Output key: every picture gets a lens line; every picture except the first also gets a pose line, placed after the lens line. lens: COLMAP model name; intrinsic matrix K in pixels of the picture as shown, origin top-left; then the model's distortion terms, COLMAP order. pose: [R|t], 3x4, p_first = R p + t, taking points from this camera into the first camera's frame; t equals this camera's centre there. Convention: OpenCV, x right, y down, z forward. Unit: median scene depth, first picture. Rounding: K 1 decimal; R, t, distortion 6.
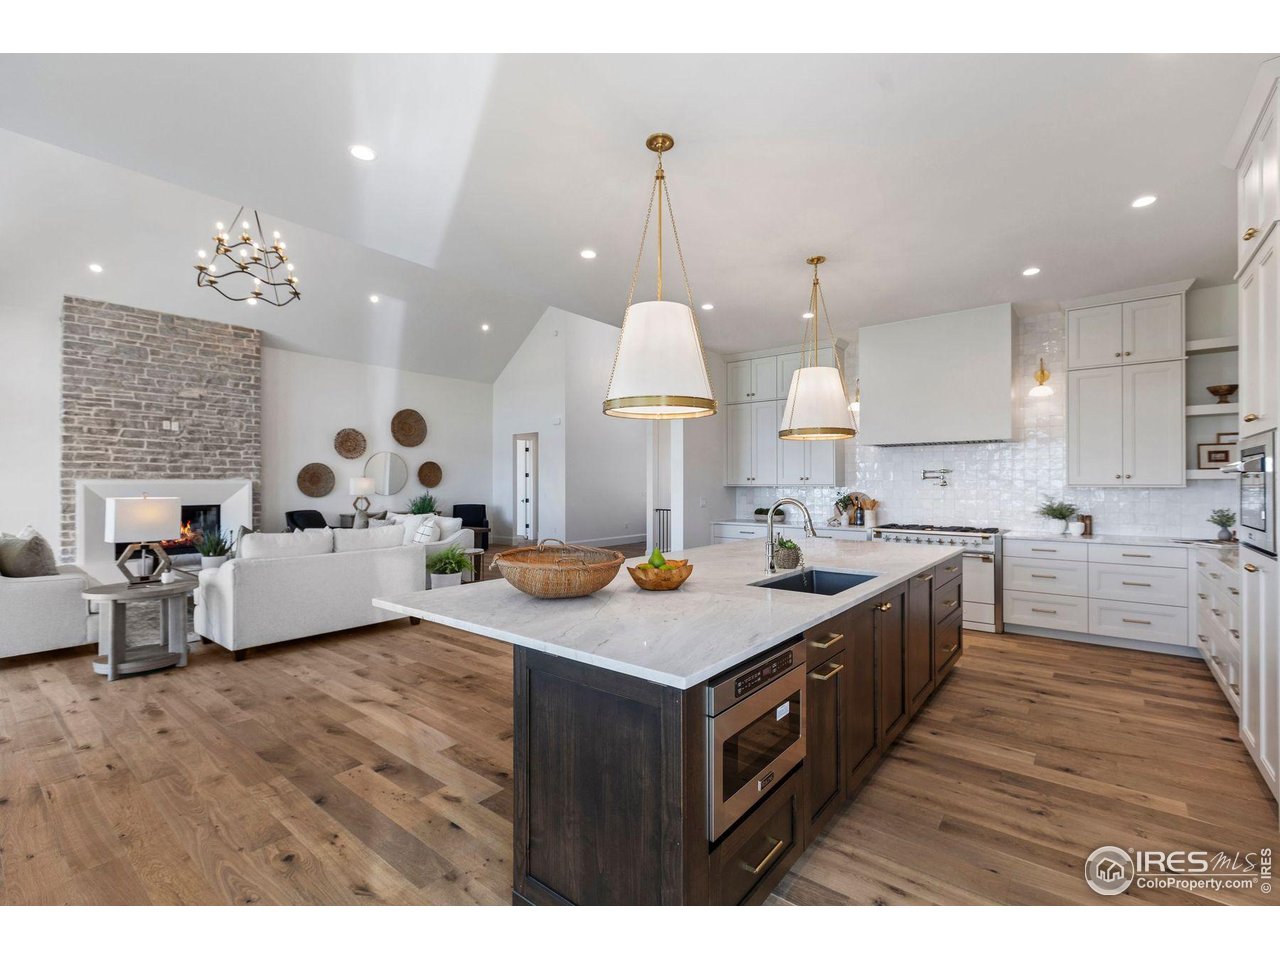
lens RADIAL K [[569.5, 0, 647.2], [0, 569.5, 482.8], [0, 0, 1]] dist [-0.000797, 0.000191]
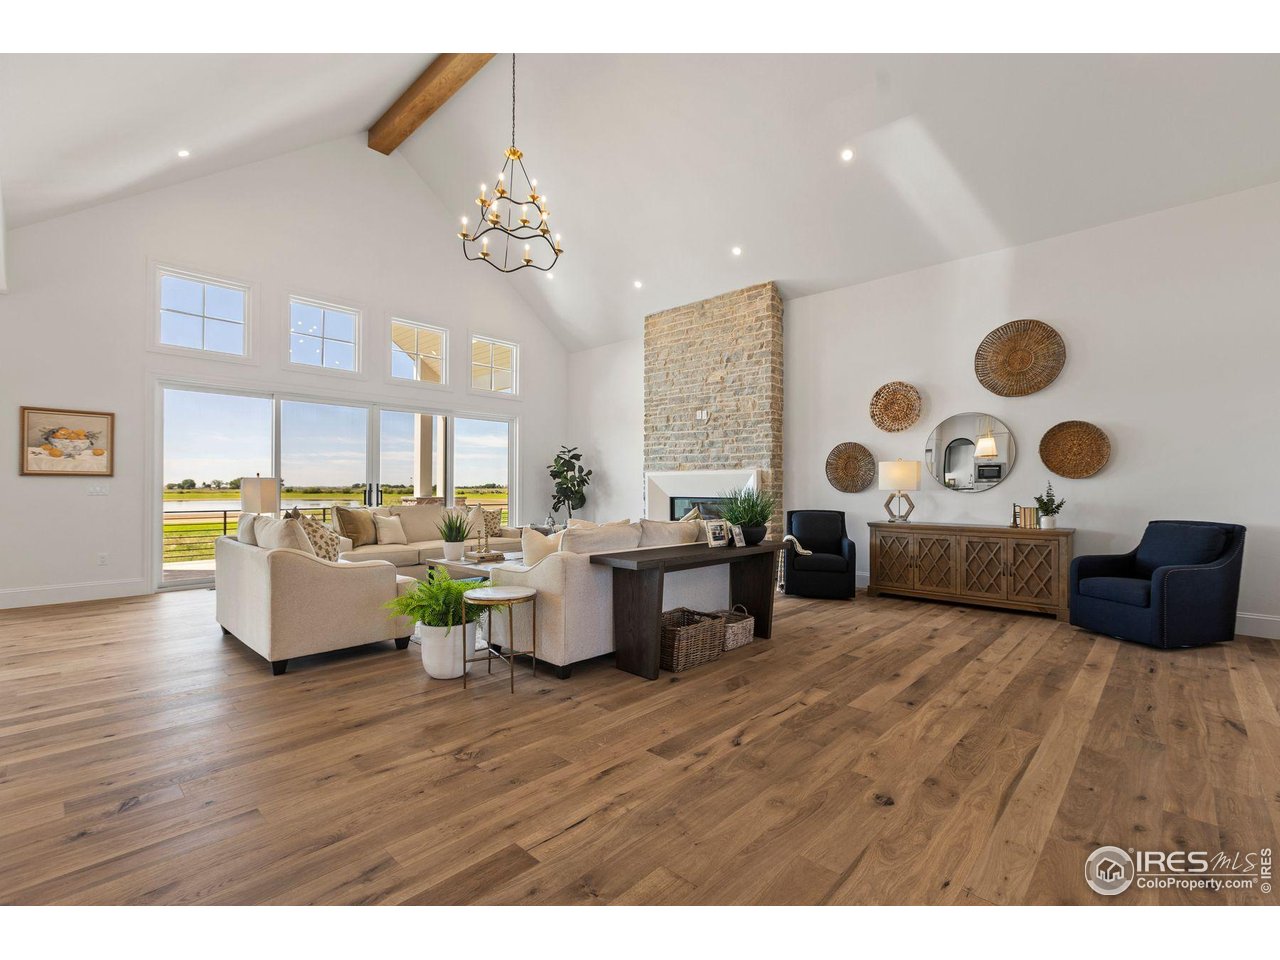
lens RADIAL K [[569.5, 0, 647.2], [0, 569.5, 482.8], [0, 0, 1]] dist [-0.000797, 0.000191]
pose [[-0.075528, -0.008808, -0.997105, 0.136986], [-0.002990, 0.999958, -0.008606, 0.024004], [0.997139, 0.002331, -0.075551, 0.968552]]
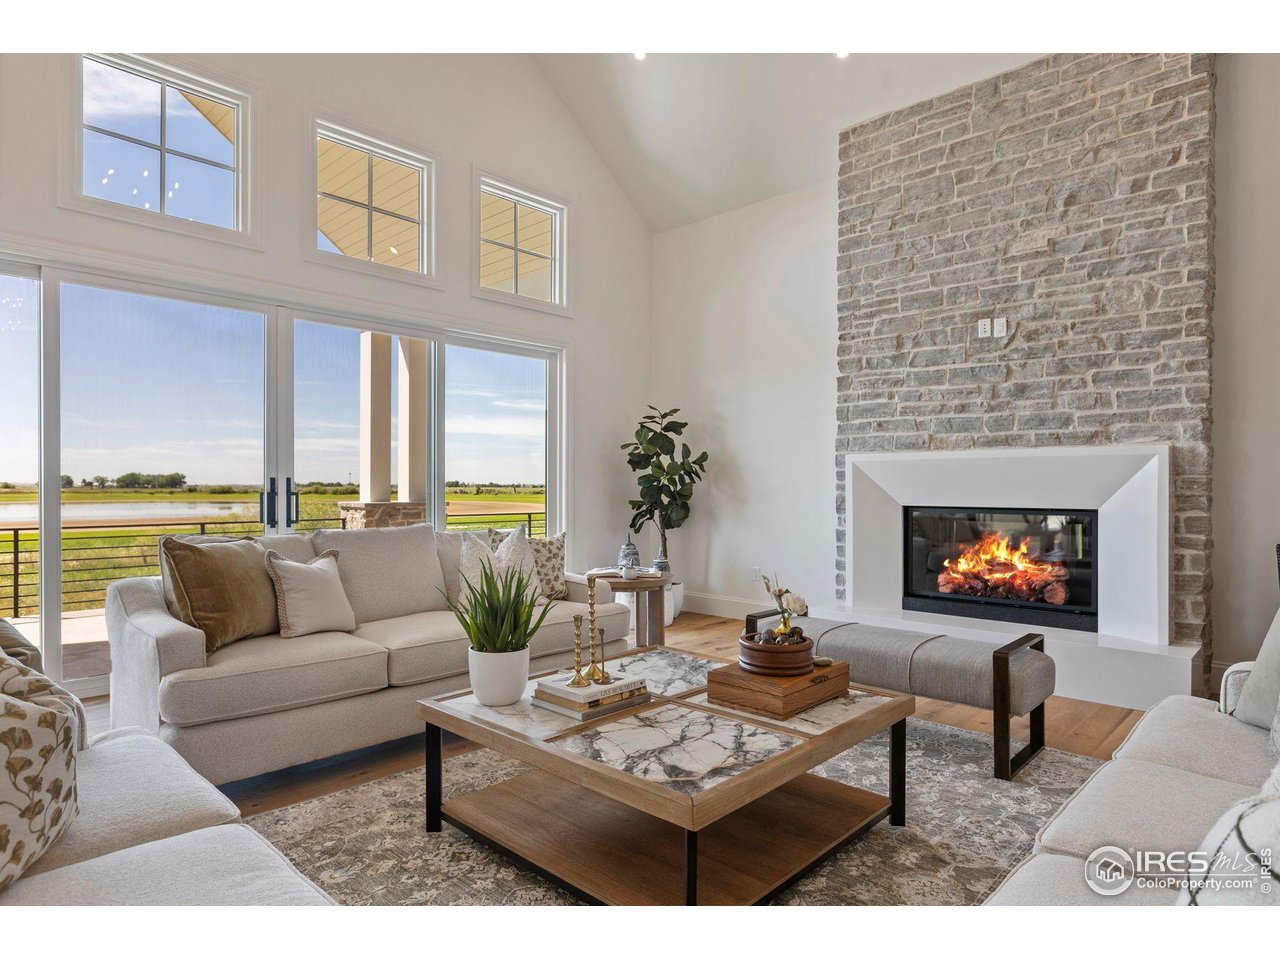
lens RADIAL K [[739.9, 0, 649.3], [0, 739.9, 491.4], [0, 0, 1]] dist [-0.001962, -0.001655]
pose [[-0.084094, 0.006528, -0.996436, -0.233543], [-0.003051, 0.999972, 0.006808, 0.024251], [0.996453, 0.003613, -0.084072, 0.771884]]
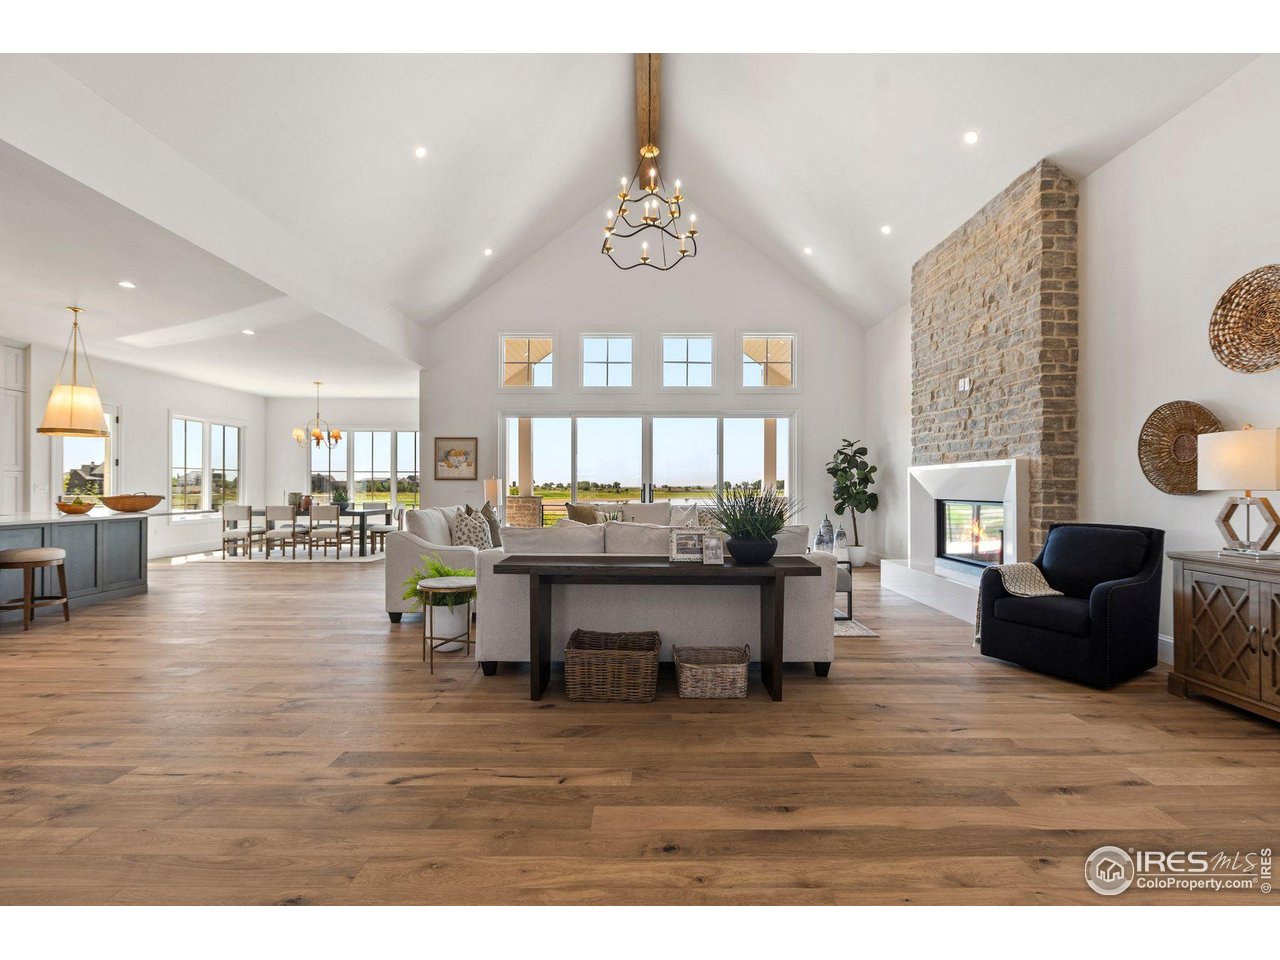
lens RADIAL K [[569.5, 0, 647.2], [0, 569.5, 482.8], [0, 0, 1]] dist [-0.000797, 0.000191]
pose [[-0.778975, -0.005883, -0.627028, -0.102964], [-0.001660, 0.999972, -0.007321, 0.024655], [0.627053, -0.004662, -0.778963, 1.279862]]
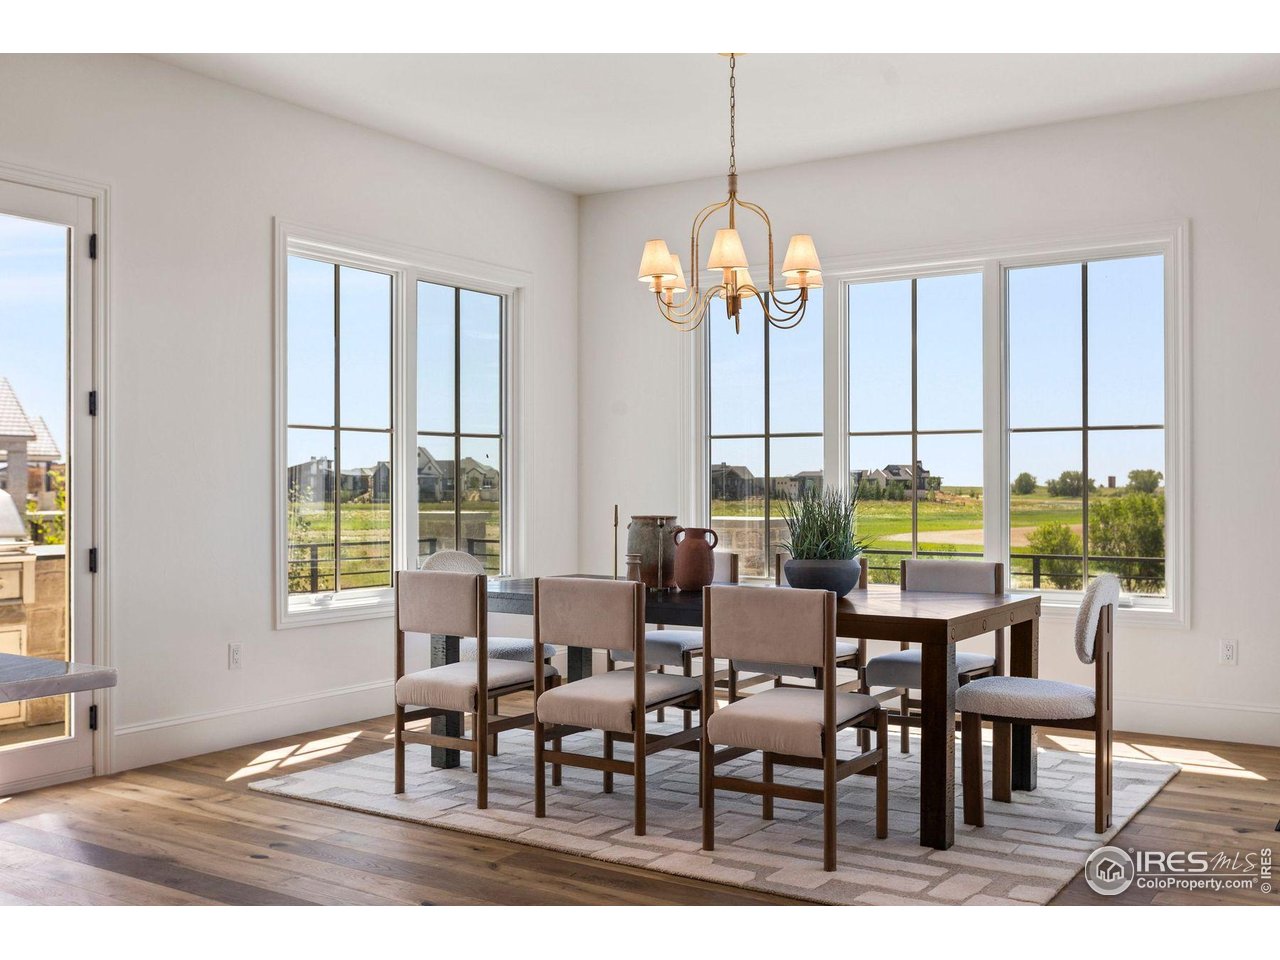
lens RADIAL K [[1250.8, 0, 640.0], [0, 1250.8, 480.0], [0, 0, 1]] dist [-0.002922, -0.000318]
pose [[-0.996255, 0.000015, -0.086458, -0.215906], [0.000627, 0.999975, -0.007052, 0.023728], [0.086456, -0.007079, -0.996231, 0.515112]]
